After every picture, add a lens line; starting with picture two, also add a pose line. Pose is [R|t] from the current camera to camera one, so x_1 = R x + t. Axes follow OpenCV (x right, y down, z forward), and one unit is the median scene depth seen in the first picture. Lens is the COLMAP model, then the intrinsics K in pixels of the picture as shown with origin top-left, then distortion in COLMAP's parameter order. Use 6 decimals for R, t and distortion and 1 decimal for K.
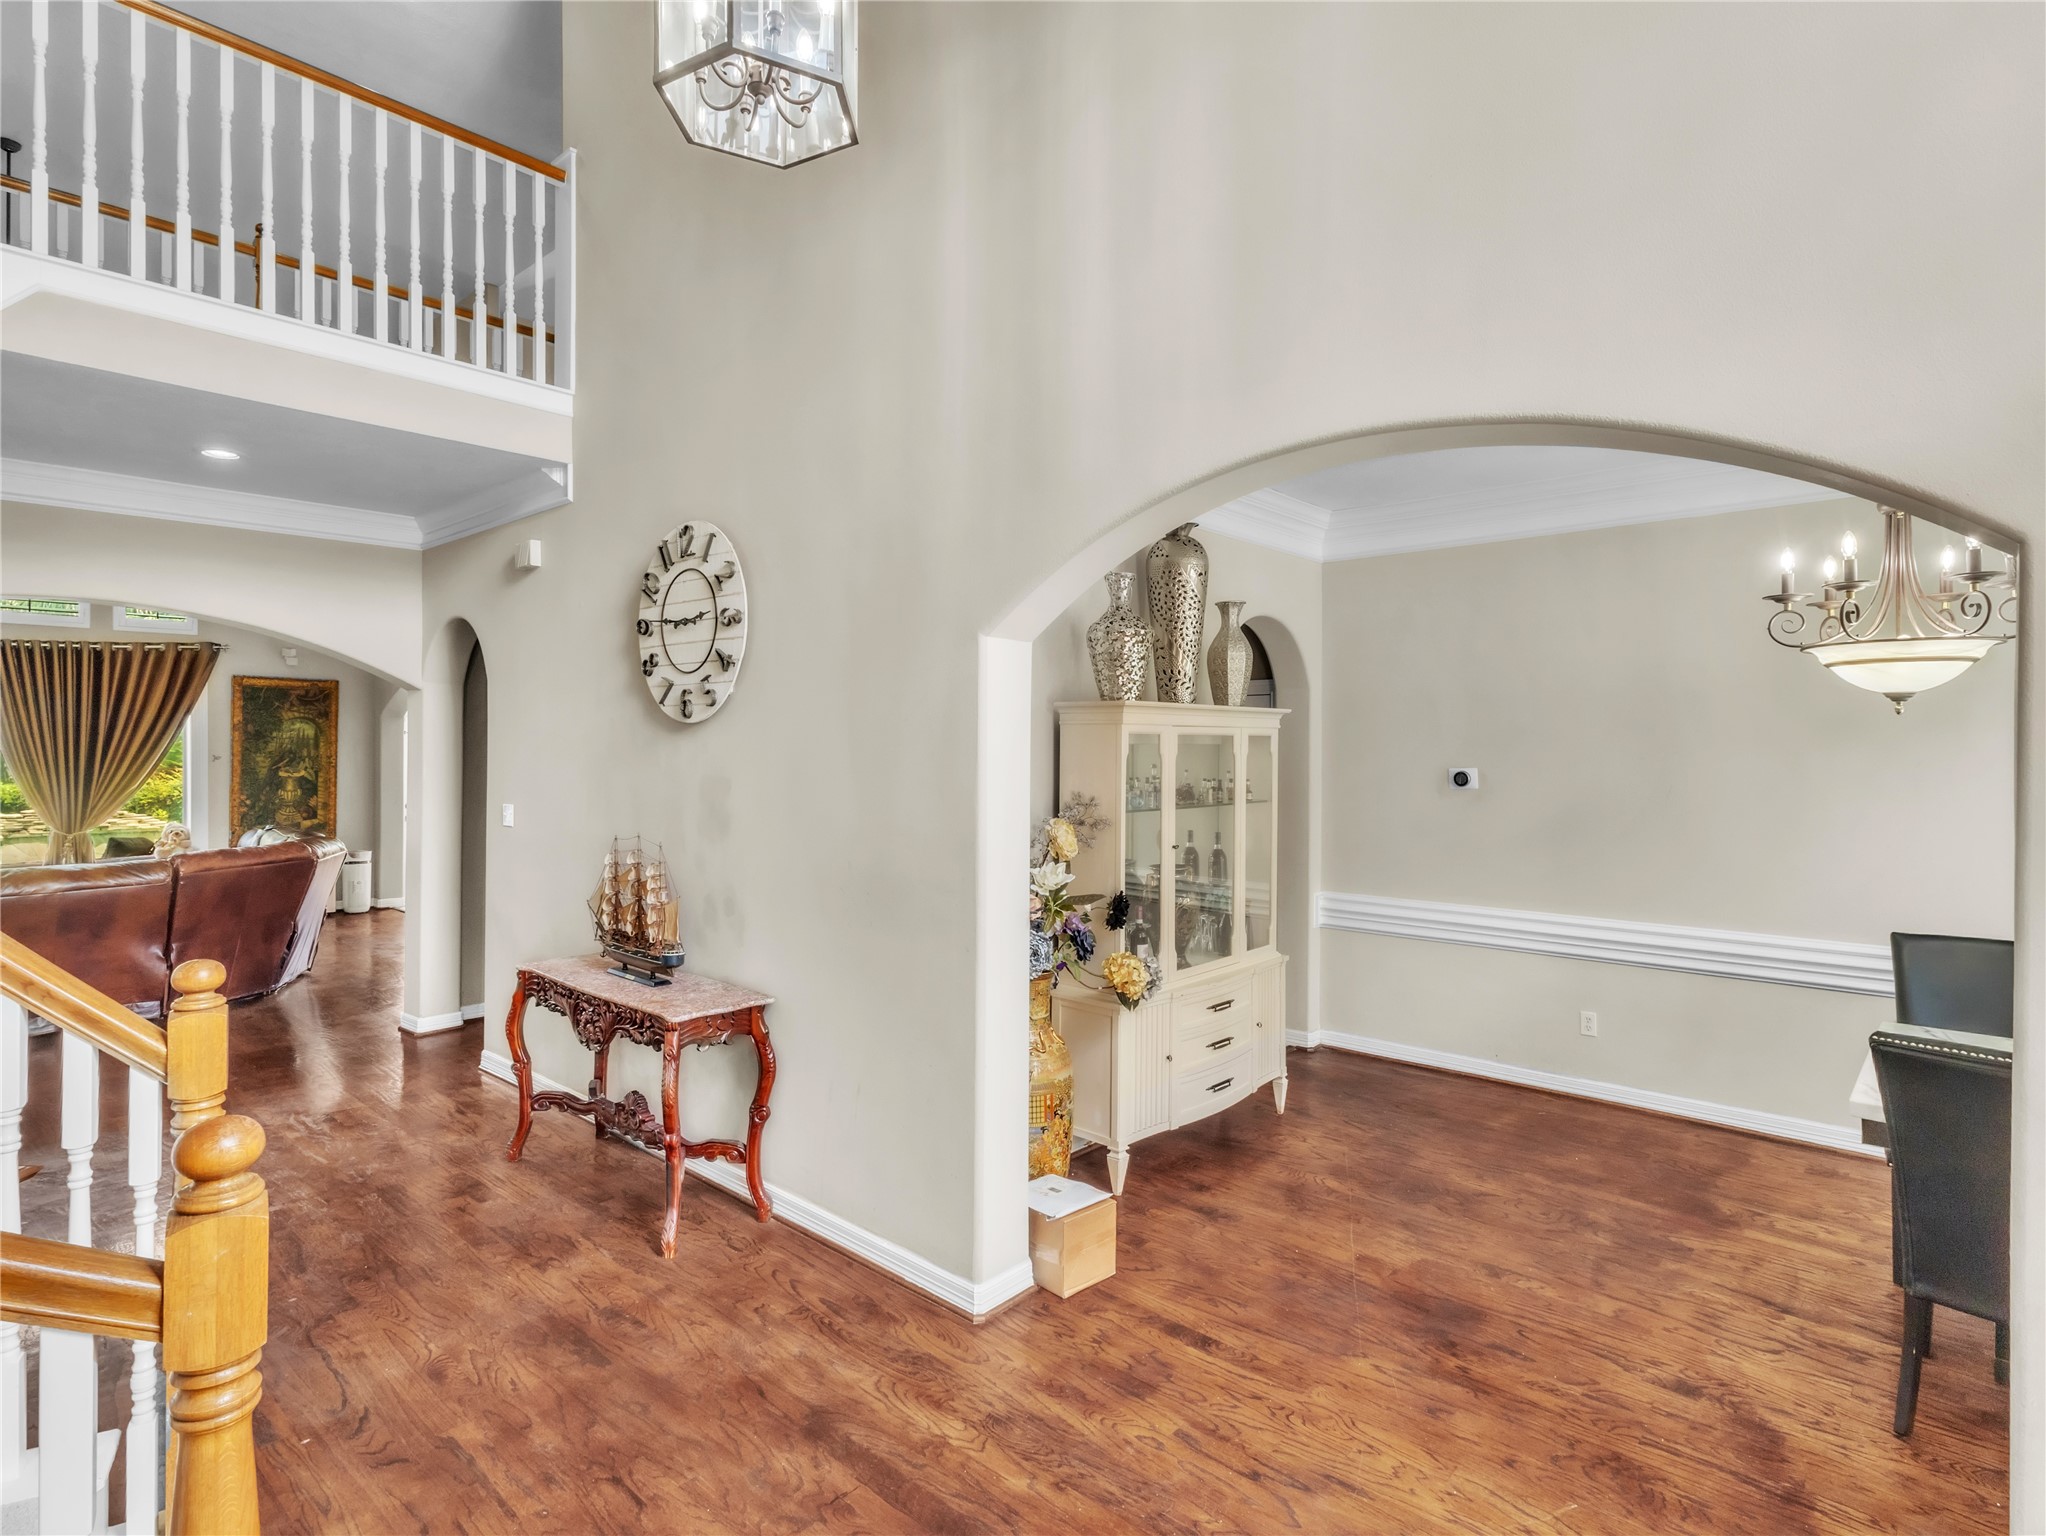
lens RADIAL K [[1077.7, 0, 1014.3], [0, 1077.7, 745.6], [0, 0, 1]] dist [0.001985, 0.000799]
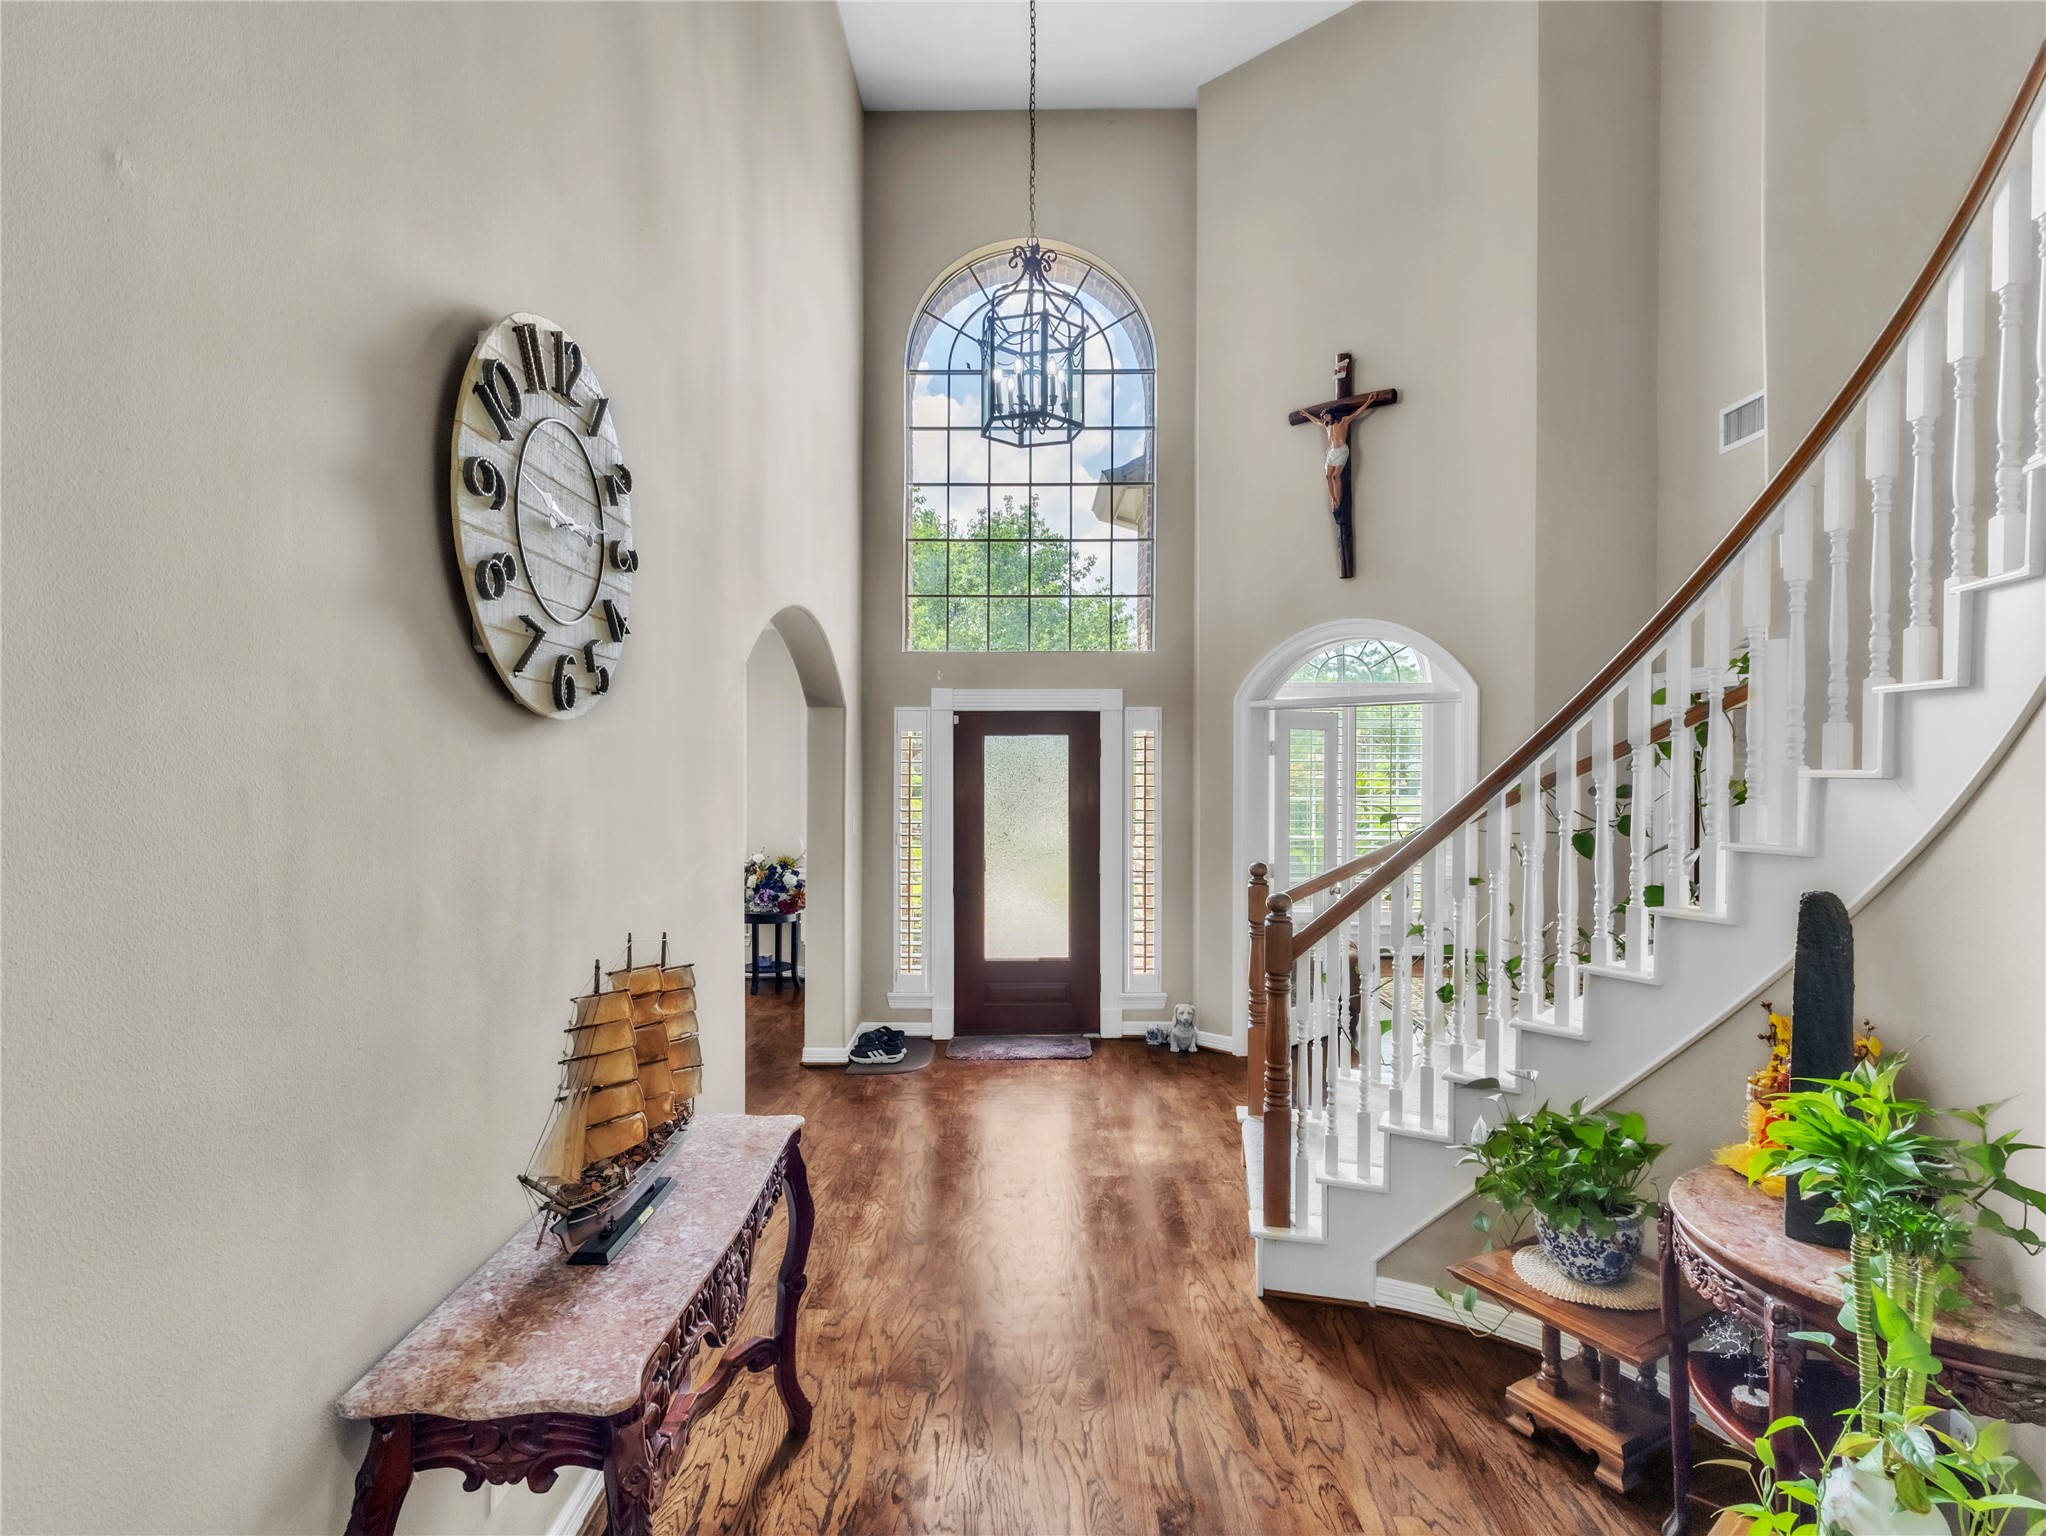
lens RADIAL K [[1077.7, 0, 1014.3], [0, 1077.7, 745.6], [0, 0, 1]] dist [0.001985, 0.000799]
pose [[-0.663548, 0.011983, 0.748038, -0.758469], [-0.002181, 0.999836, -0.017951, -0.000874], [-0.748131, -0.013542, -0.663413, 1.087157]]
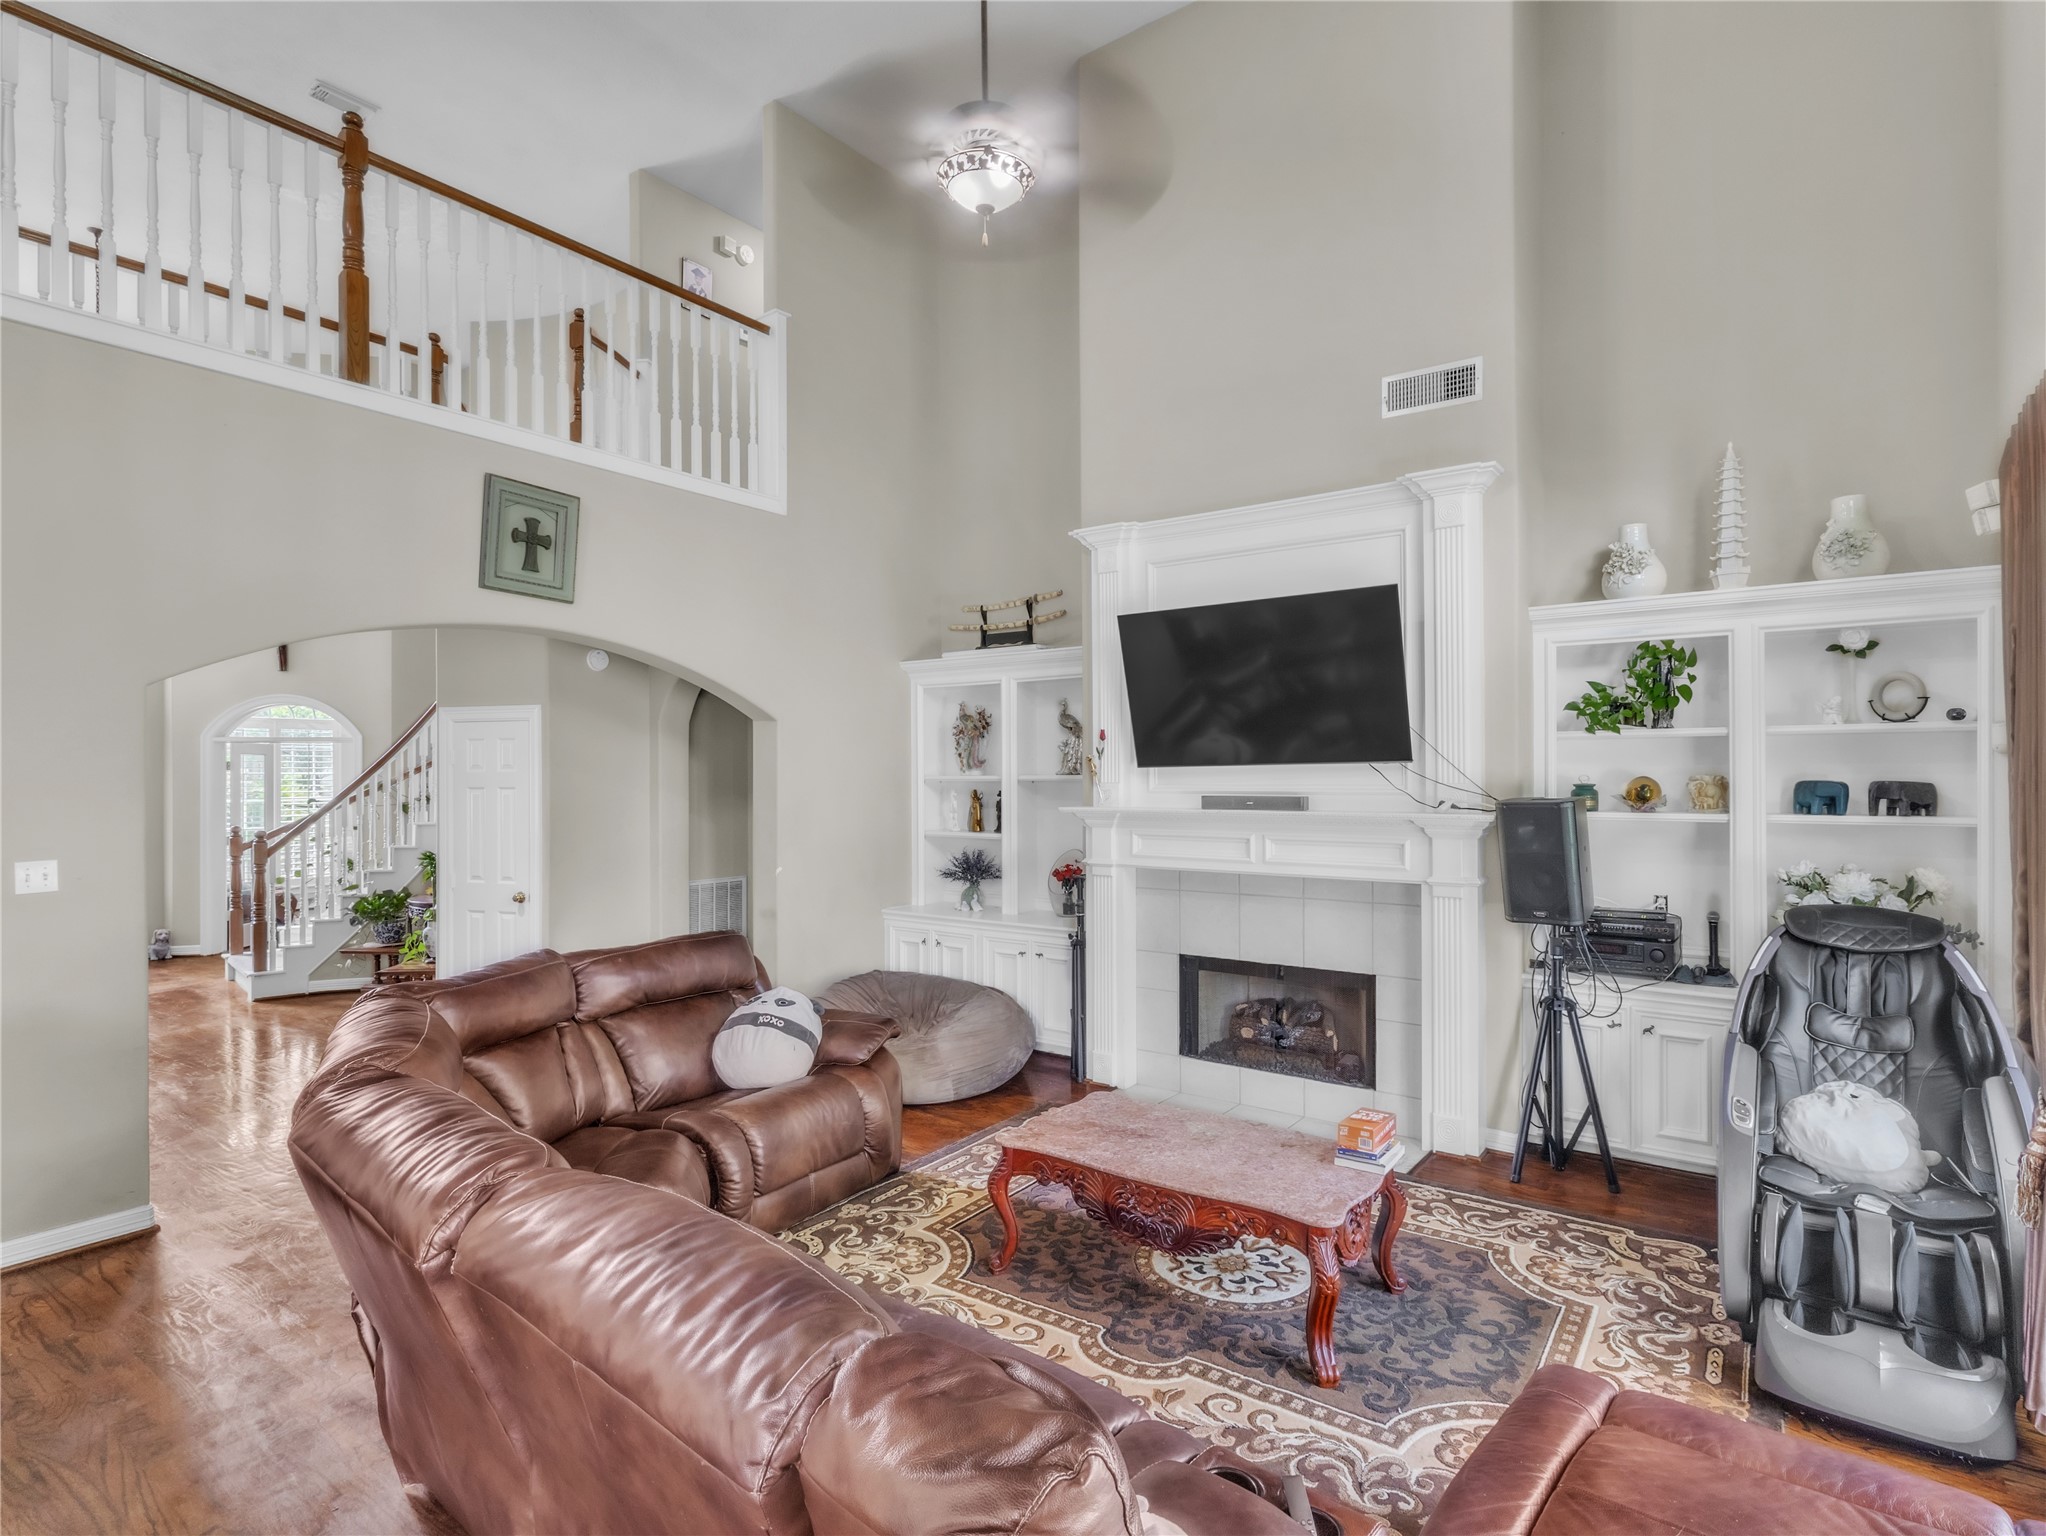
lens RADIAL K [[1068.8, 0, 1017.4], [0, 1068.8, 773.0], [0, 0, 1]] dist [-0.018099, 0.015784]
pose [[-0.995645, 0.001974, -0.093201, -1.391845], [0.002210, 0.999995, -0.002435, 0.002693], [0.093195, -0.002631, -0.995644, 2.307505]]
